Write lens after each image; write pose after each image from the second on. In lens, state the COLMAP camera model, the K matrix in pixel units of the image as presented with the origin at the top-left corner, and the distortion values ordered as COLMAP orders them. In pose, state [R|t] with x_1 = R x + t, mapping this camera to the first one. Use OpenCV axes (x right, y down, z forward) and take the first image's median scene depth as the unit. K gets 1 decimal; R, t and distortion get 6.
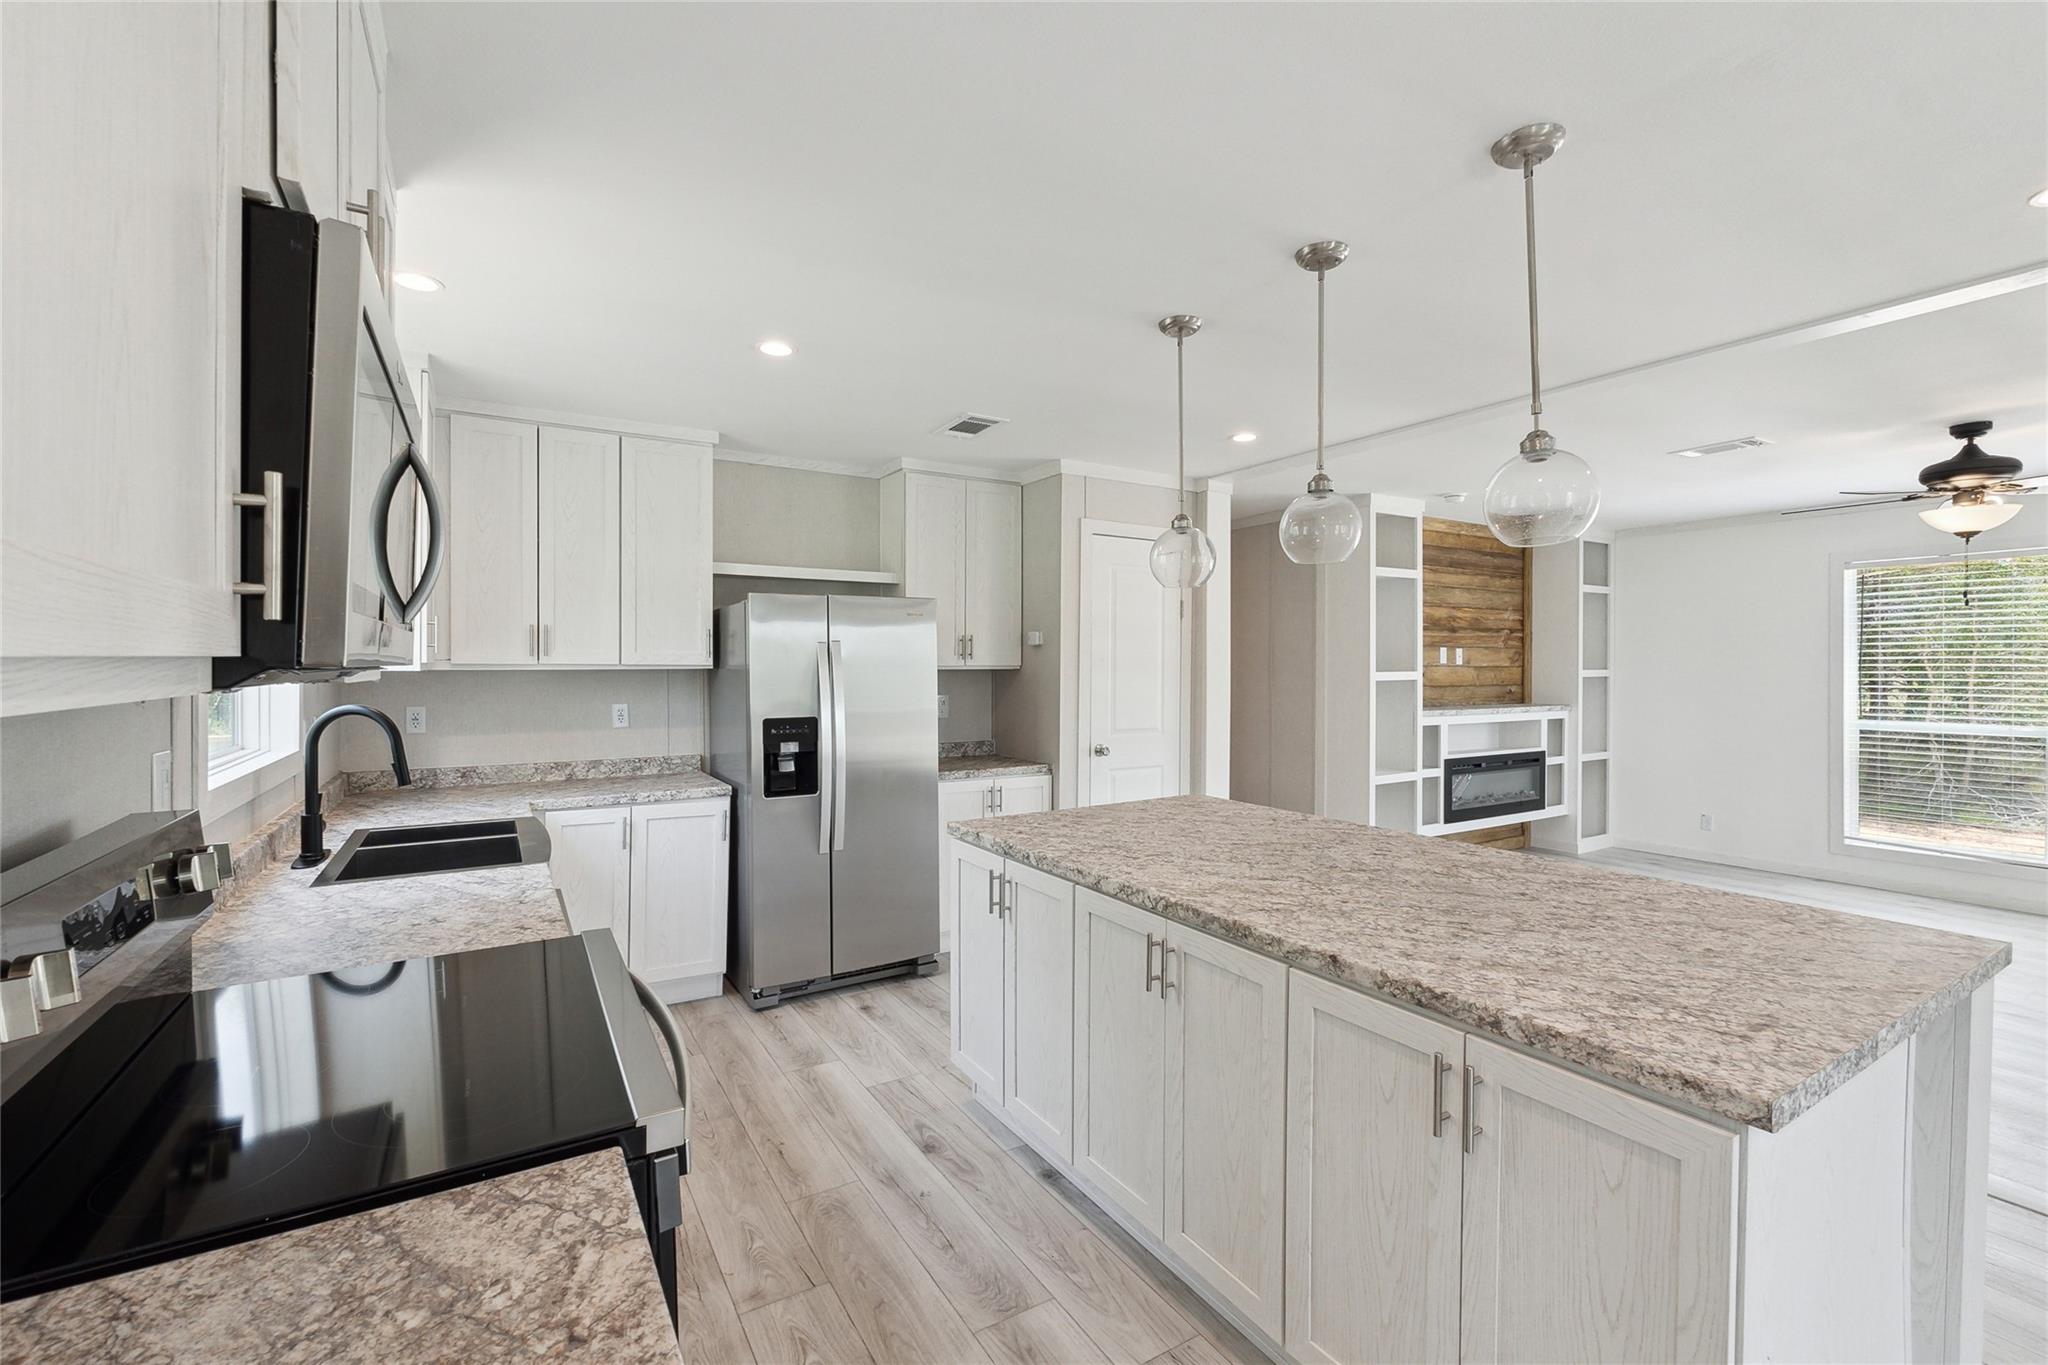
lens RADIAL K [[870.1, 0, 1003.6], [0, 870.1, 670.2], [0, 0, 1]] dist [0.001353, -0.003264]
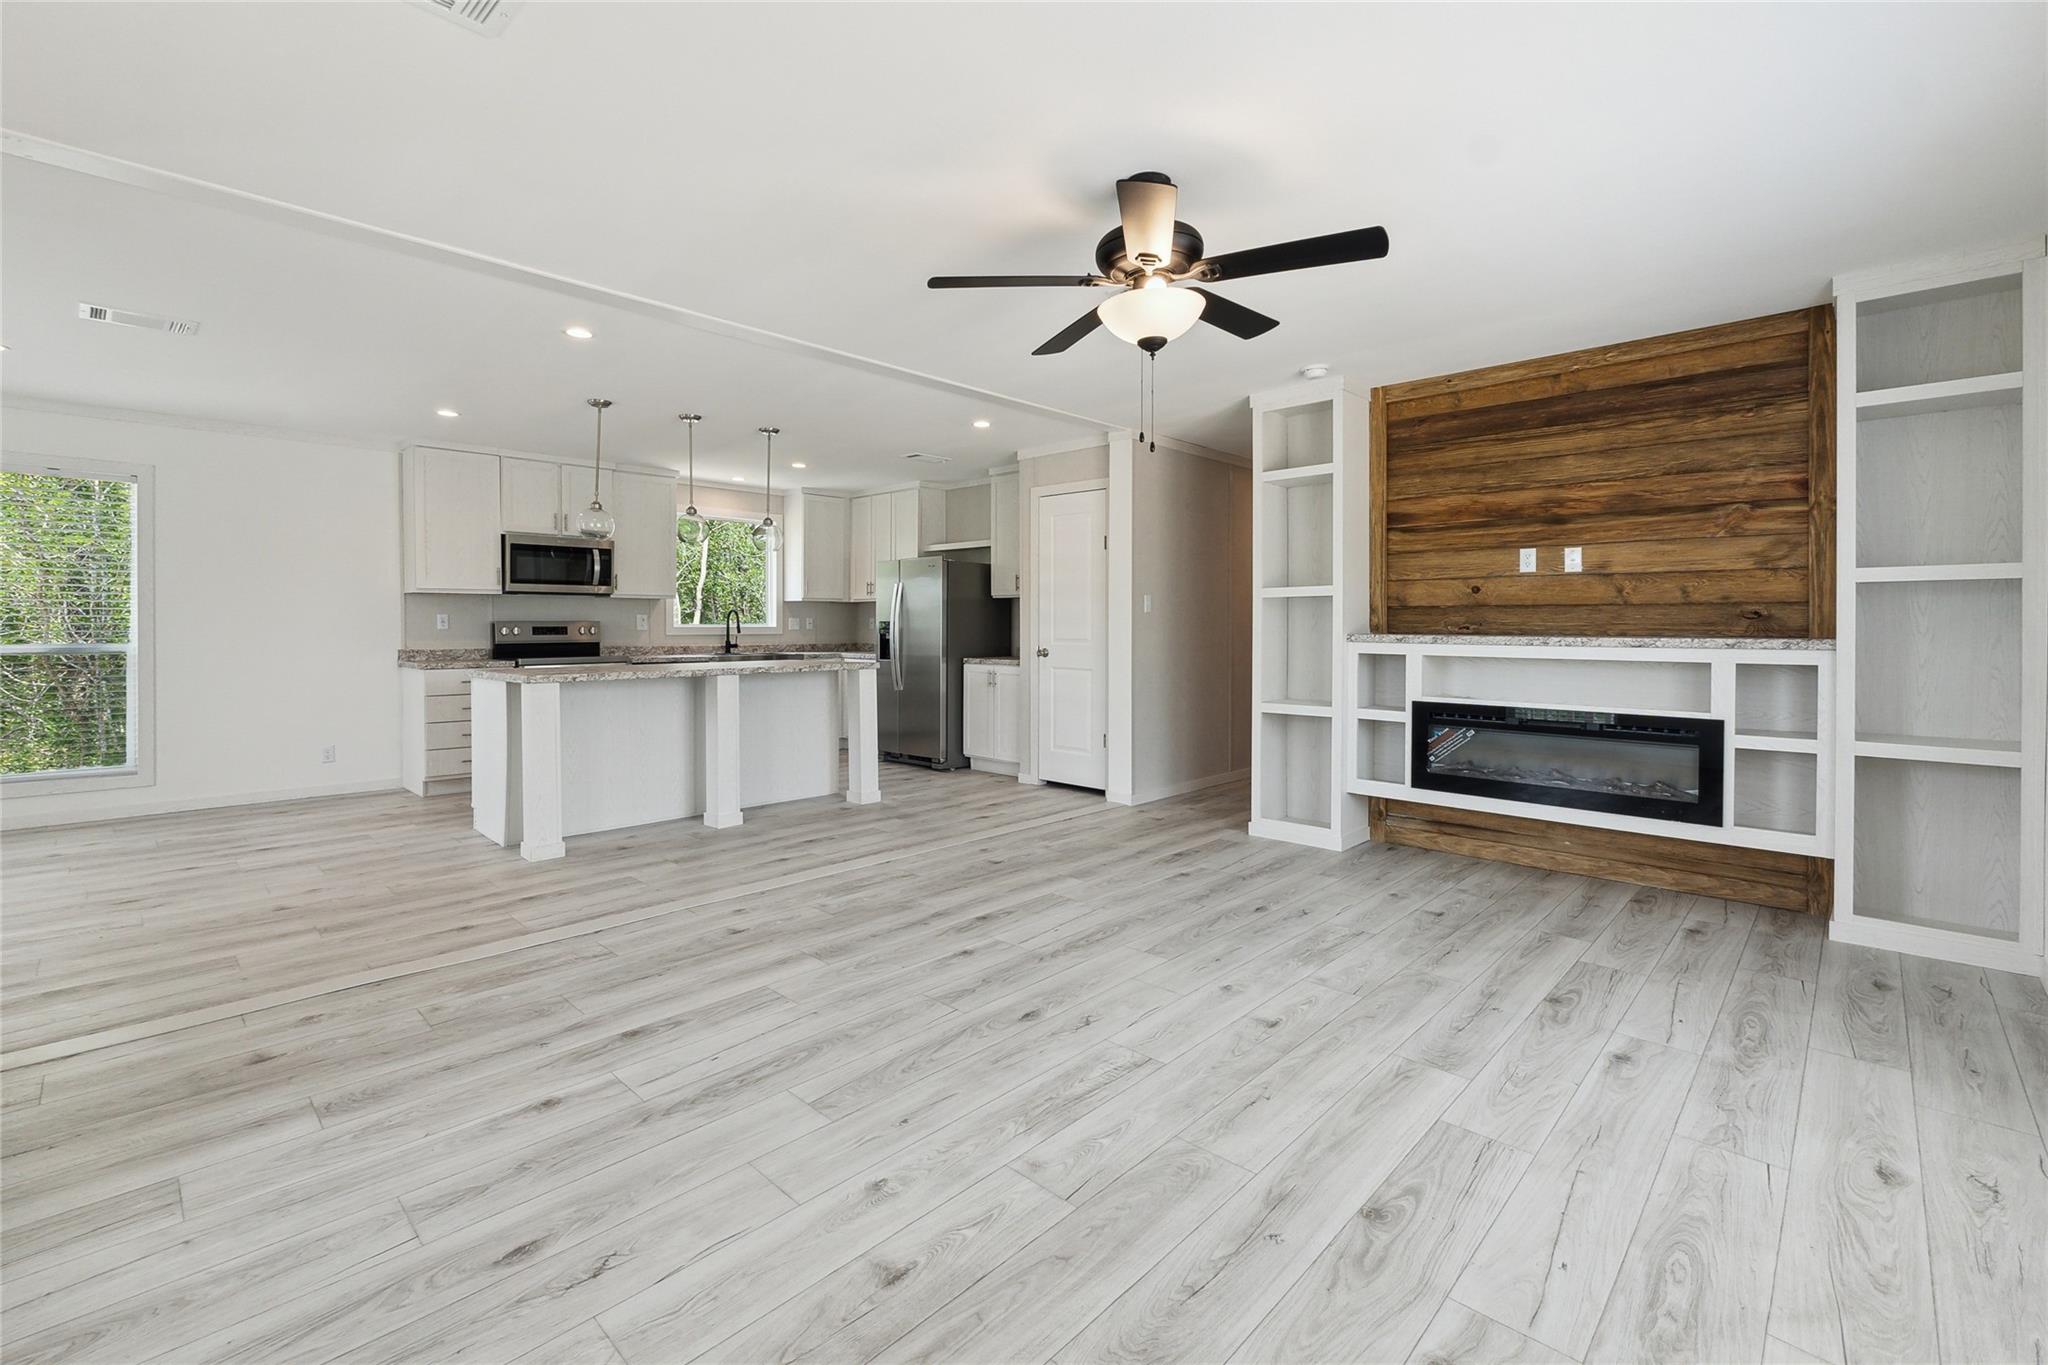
lens RADIAL K [[870.1, 0, 1024.5], [0, 870.1, 589.9], [0, 0, 1]] dist [0.001353, -0.003264]
pose [[0.267014, -0.039556, -0.962880, 3.367670], [-0.003355, 0.999113, -0.041975, 0.096680], [0.963687, 0.014438, 0.266644, 1.570361]]
